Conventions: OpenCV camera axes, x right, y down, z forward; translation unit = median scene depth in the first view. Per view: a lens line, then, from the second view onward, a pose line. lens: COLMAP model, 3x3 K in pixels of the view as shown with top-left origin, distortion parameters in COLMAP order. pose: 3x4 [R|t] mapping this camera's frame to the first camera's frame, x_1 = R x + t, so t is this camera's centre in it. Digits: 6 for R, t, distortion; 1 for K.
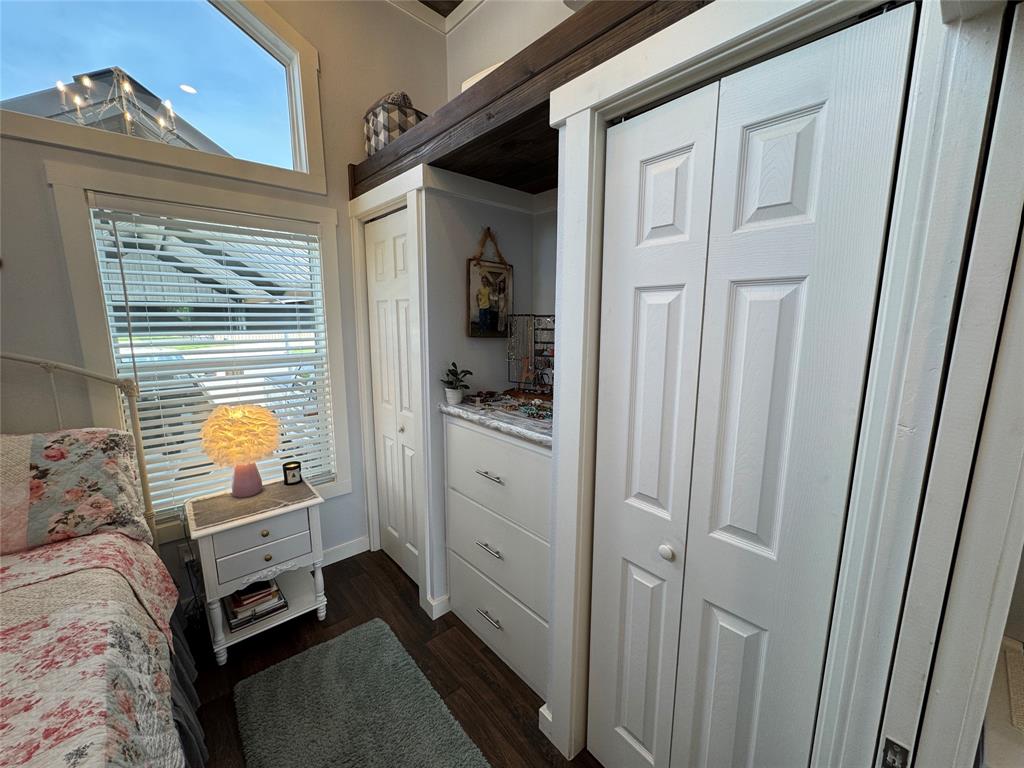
lens RADIAL K [[411.1, 0, 508.2], [0, 411.1, 384.0], [0, 0, 1]] dist [0.000530, -0.000221]
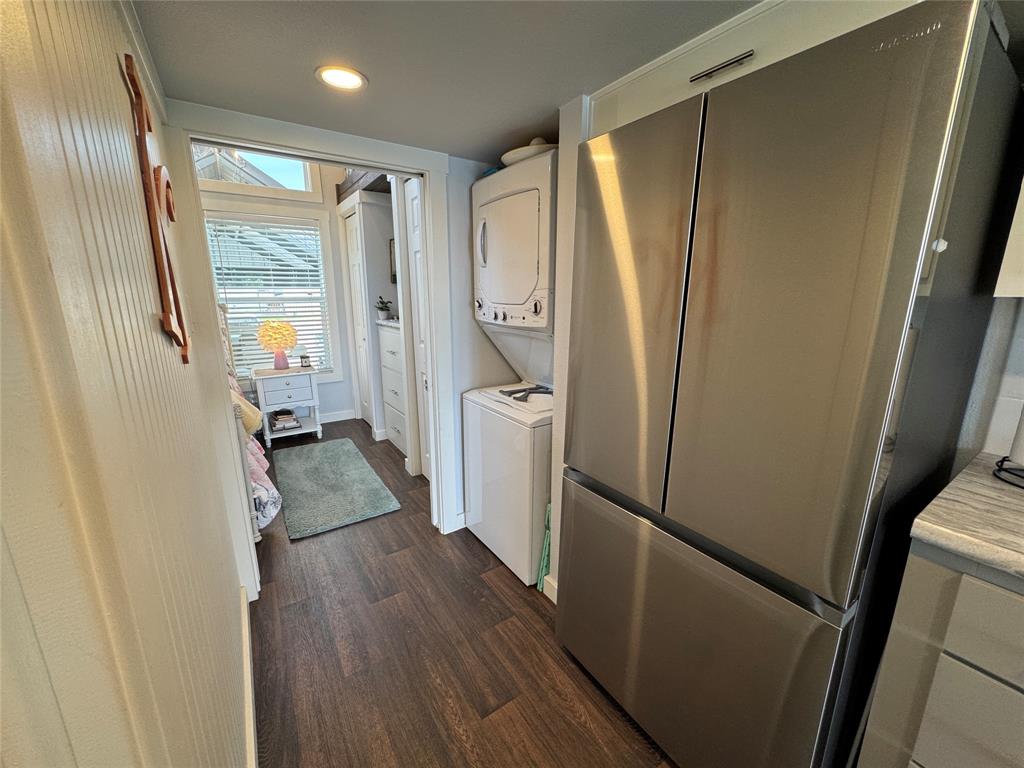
lens RADIAL K [[411.1, 0, 520.2], [0, 411.1, 382.5], [0, 0, 1]] dist [0.000530, -0.000221]
pose [[0.991183, 0.021999, -0.130658, 0.751054], [-0.015122, 0.998459, 0.053391, 0.230153], [0.131631, -0.050945, 0.989989, -0.781501]]
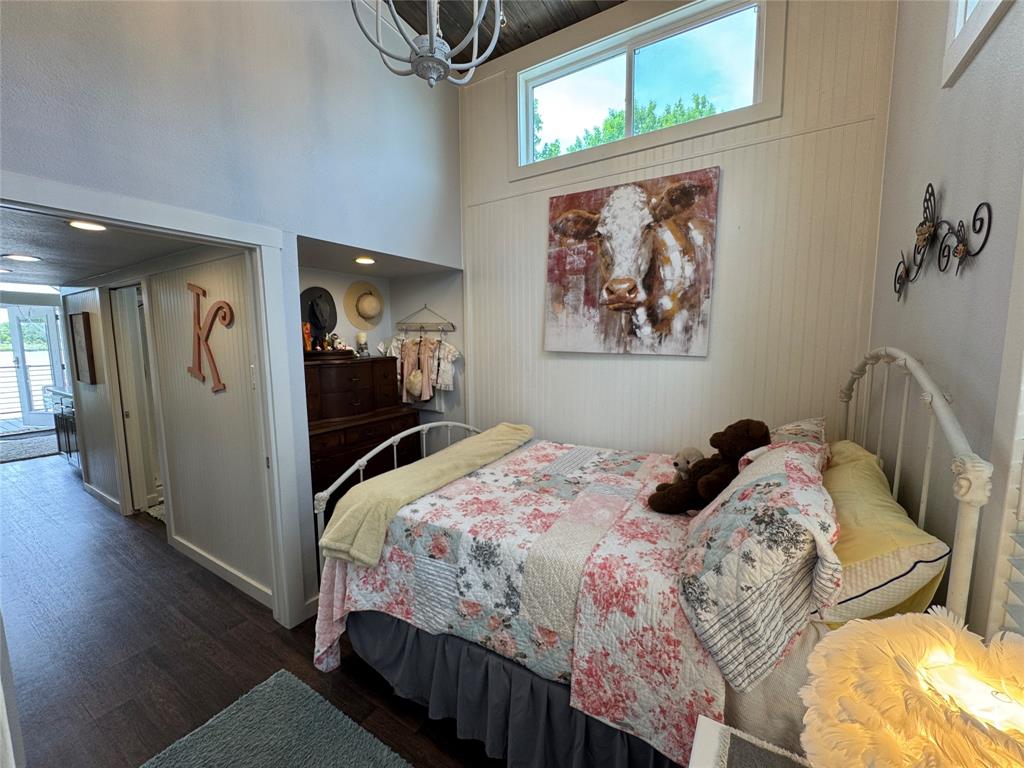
lens RADIAL K [[411.1, 0, 508.8], [0, 411.1, 383.8], [0, 0, 1]] dist [0.000530, -0.000221]
pose [[-0.956870, 0.031068, -0.288851, -0.339453], [-0.048418, 0.963305, 0.264006, -0.162824], [0.286454, 0.266605, -0.920253, 1.162966]]
